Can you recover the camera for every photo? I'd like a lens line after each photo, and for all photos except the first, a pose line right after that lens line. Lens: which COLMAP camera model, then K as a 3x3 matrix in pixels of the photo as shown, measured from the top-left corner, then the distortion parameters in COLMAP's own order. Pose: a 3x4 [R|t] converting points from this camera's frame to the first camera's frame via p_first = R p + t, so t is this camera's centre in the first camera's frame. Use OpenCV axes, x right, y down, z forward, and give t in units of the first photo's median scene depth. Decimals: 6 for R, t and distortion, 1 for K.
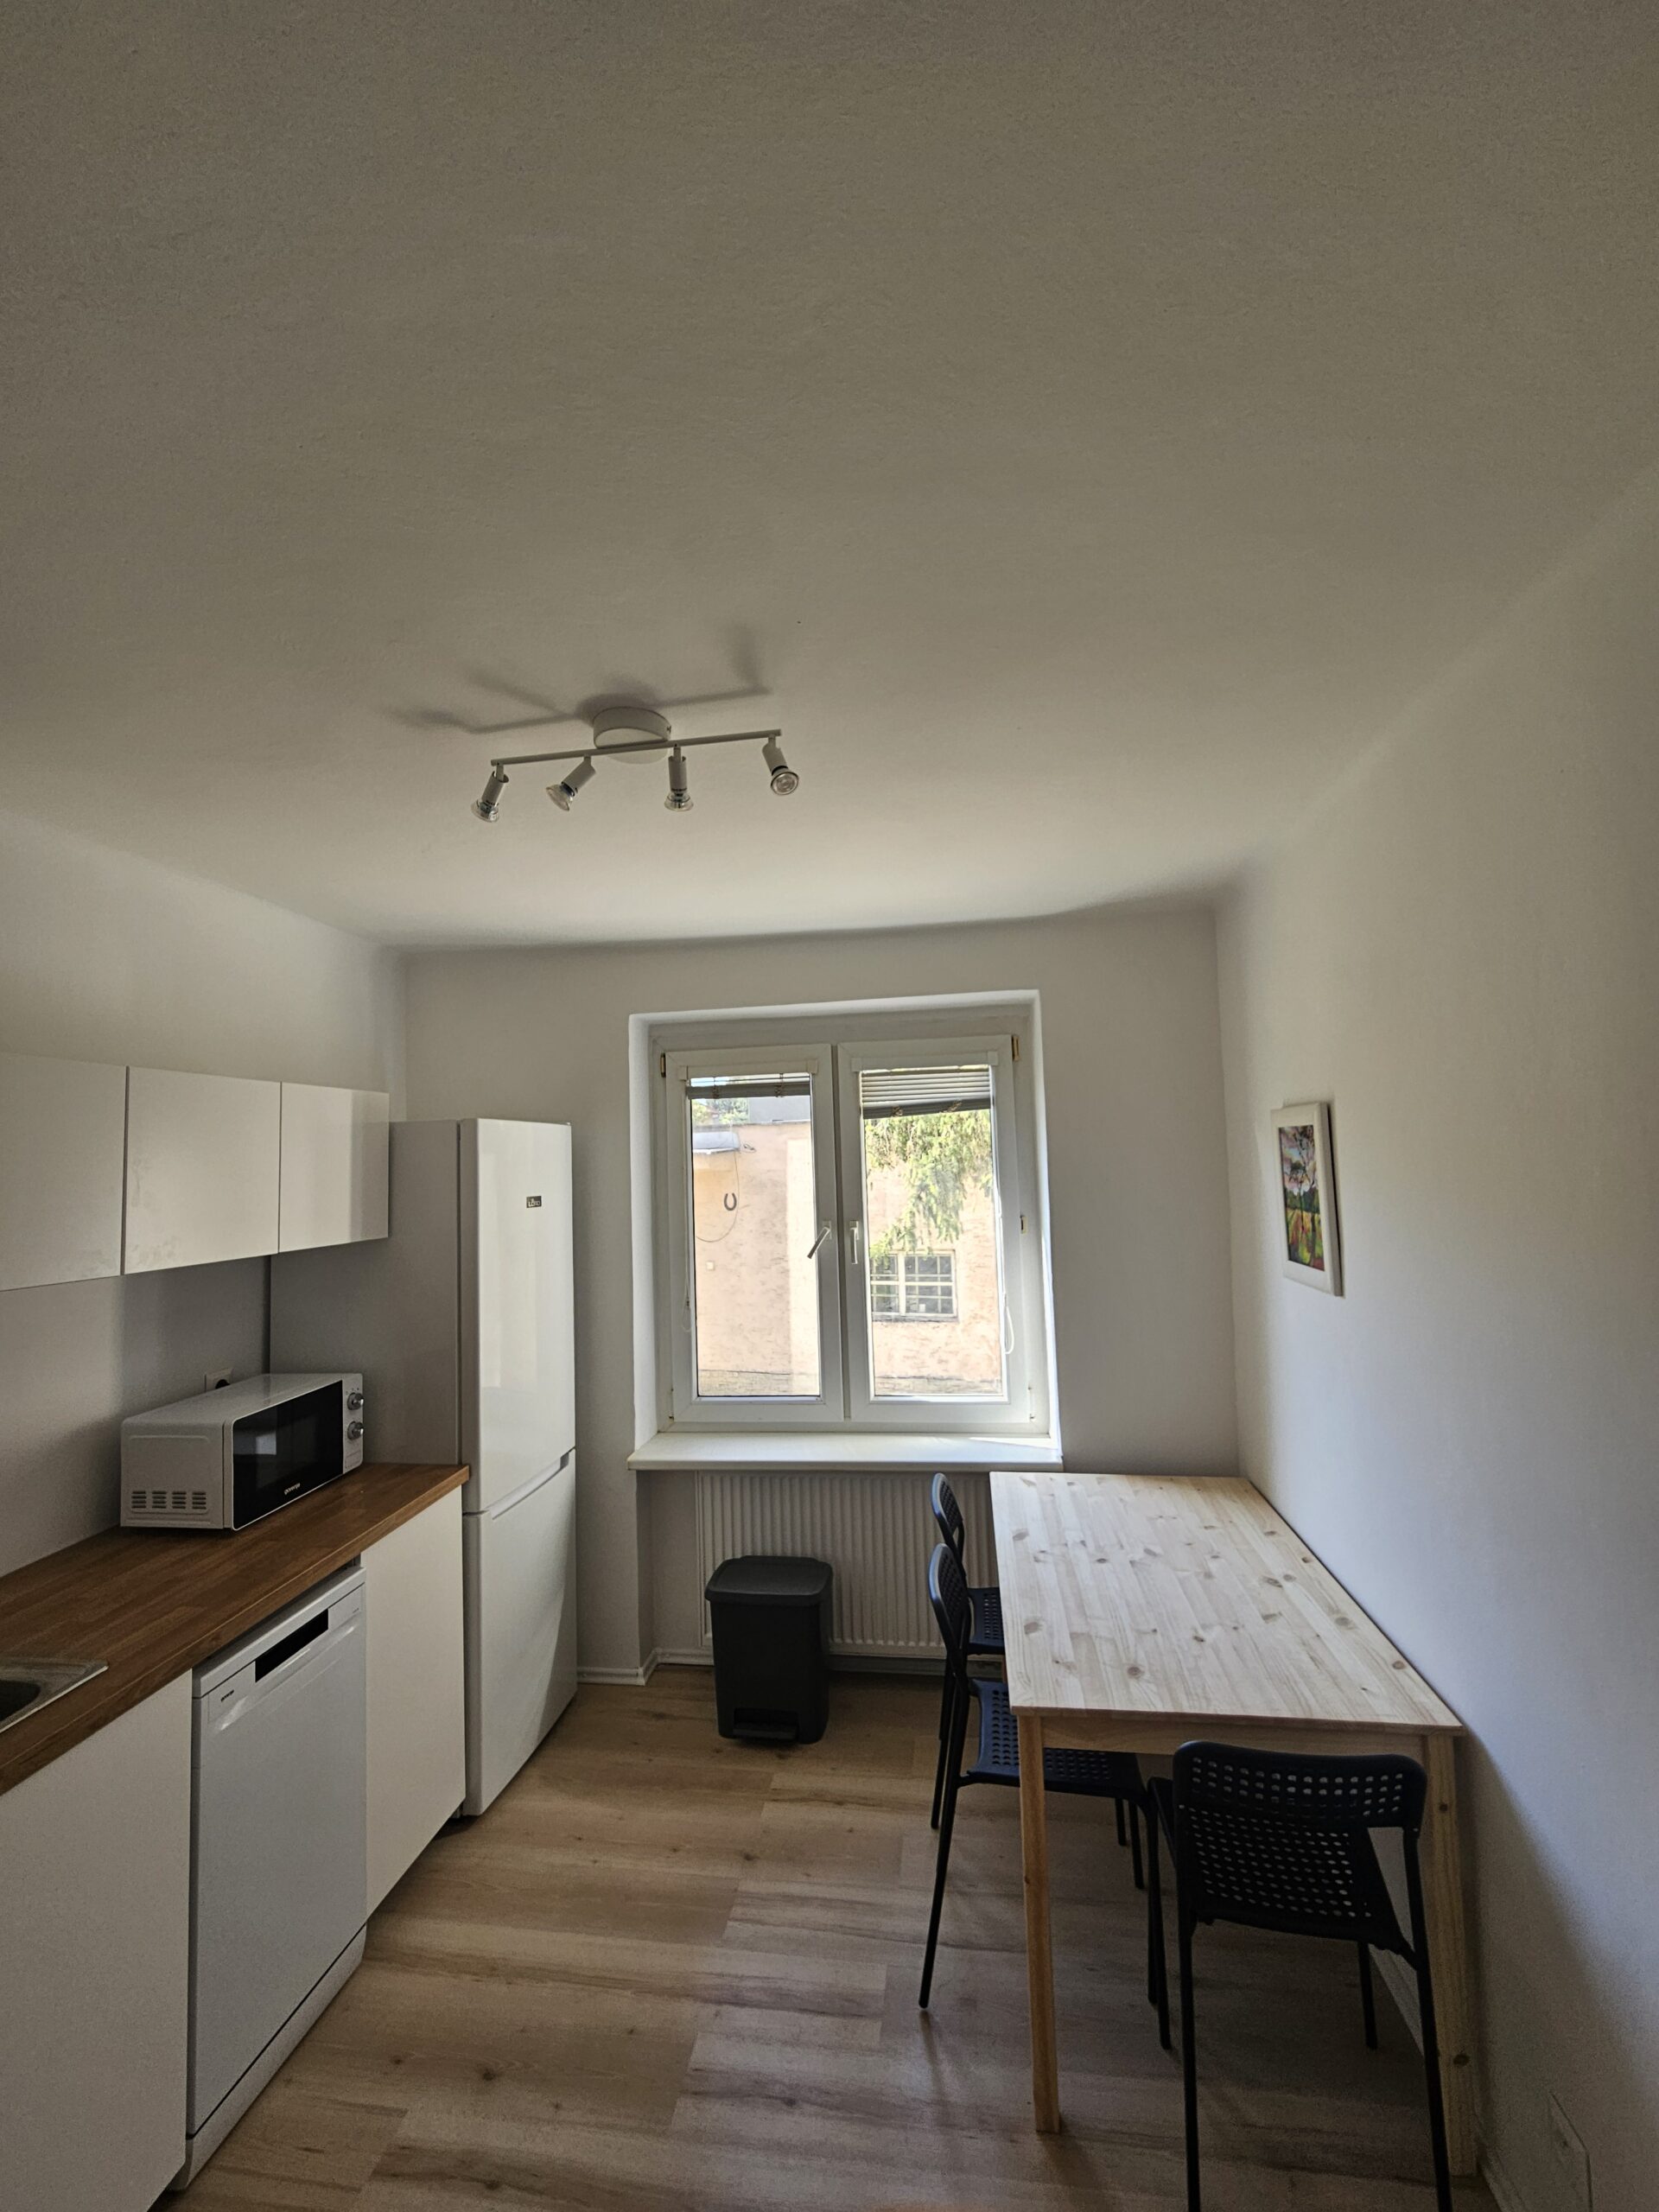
lens RADIAL K [[898.4, 0, 827.4], [0, 898.4, 1105.1], [0, 0, 1]] dist [0.001297, 0.000117]
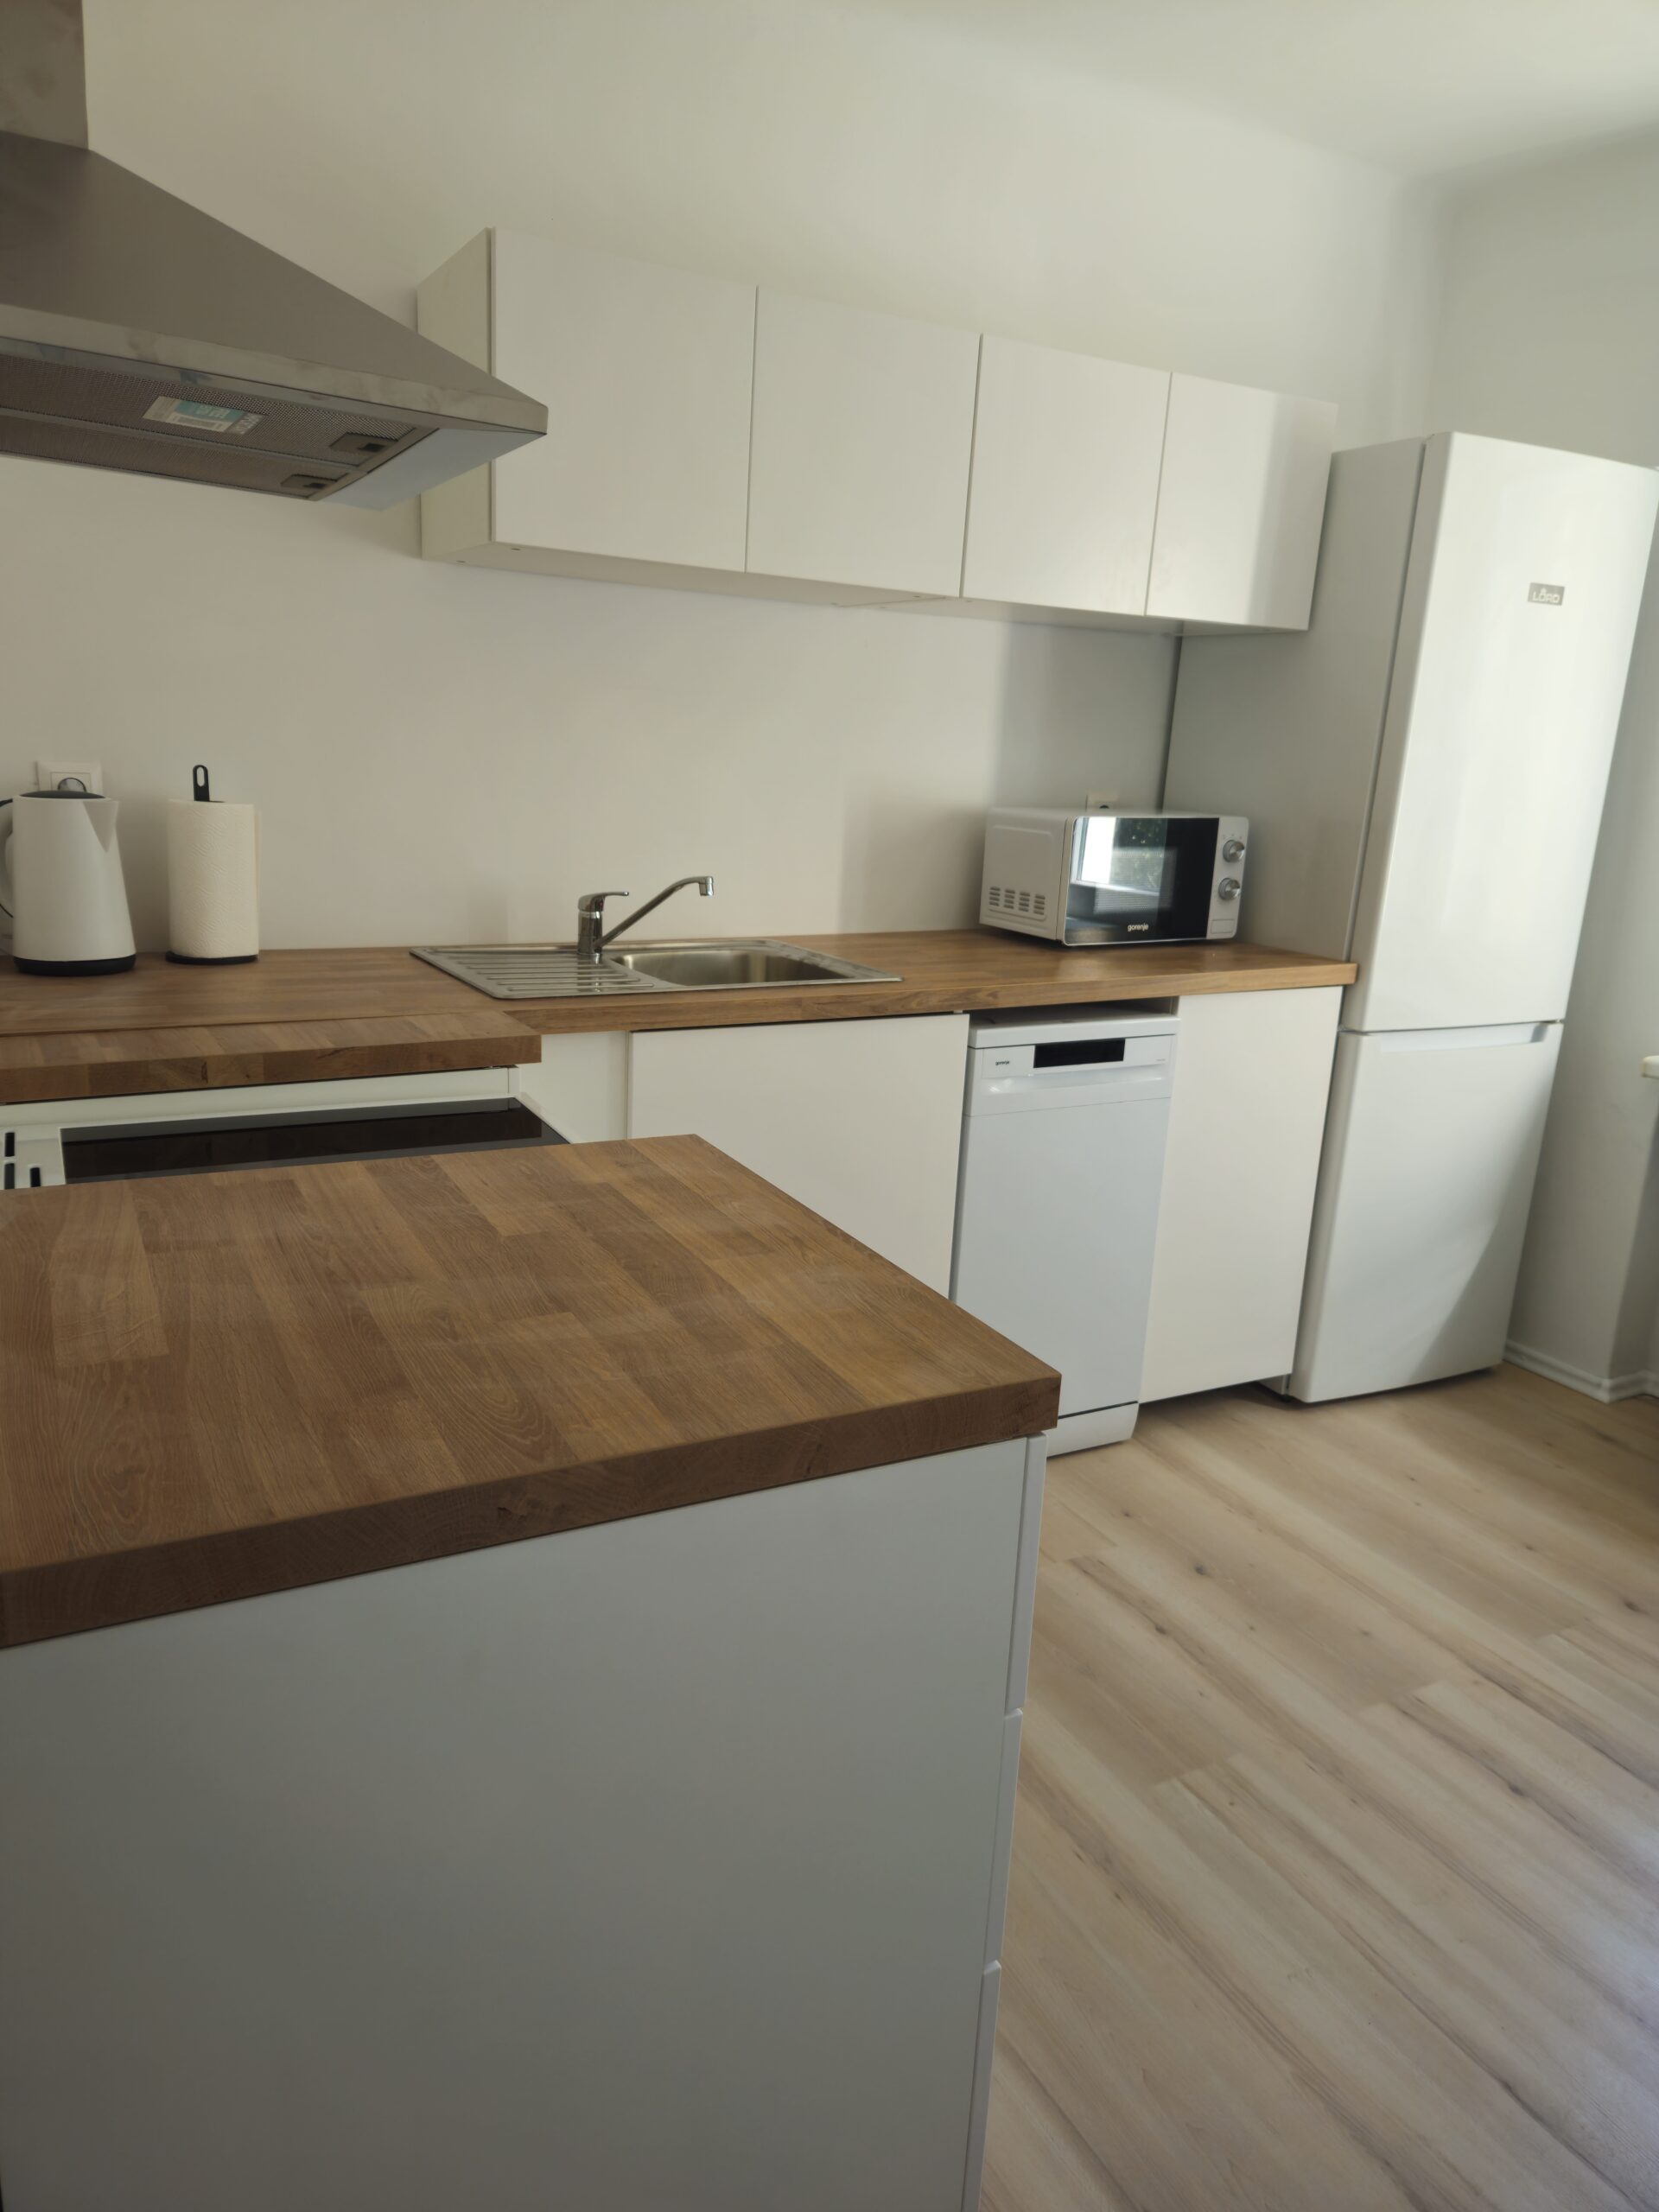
lens RADIAL K [[1501.8, 0, 830.0], [0, 1501.8, 1107.1], [0, 0, 1]] dist [0.013100, -0.003181]
pose [[0.602226, 0.253786, -0.756913, 0.277727], [-0.014430, 0.951430, 0.307526, 0.154901], [0.798196, -0.174277, 0.576638, -0.027023]]
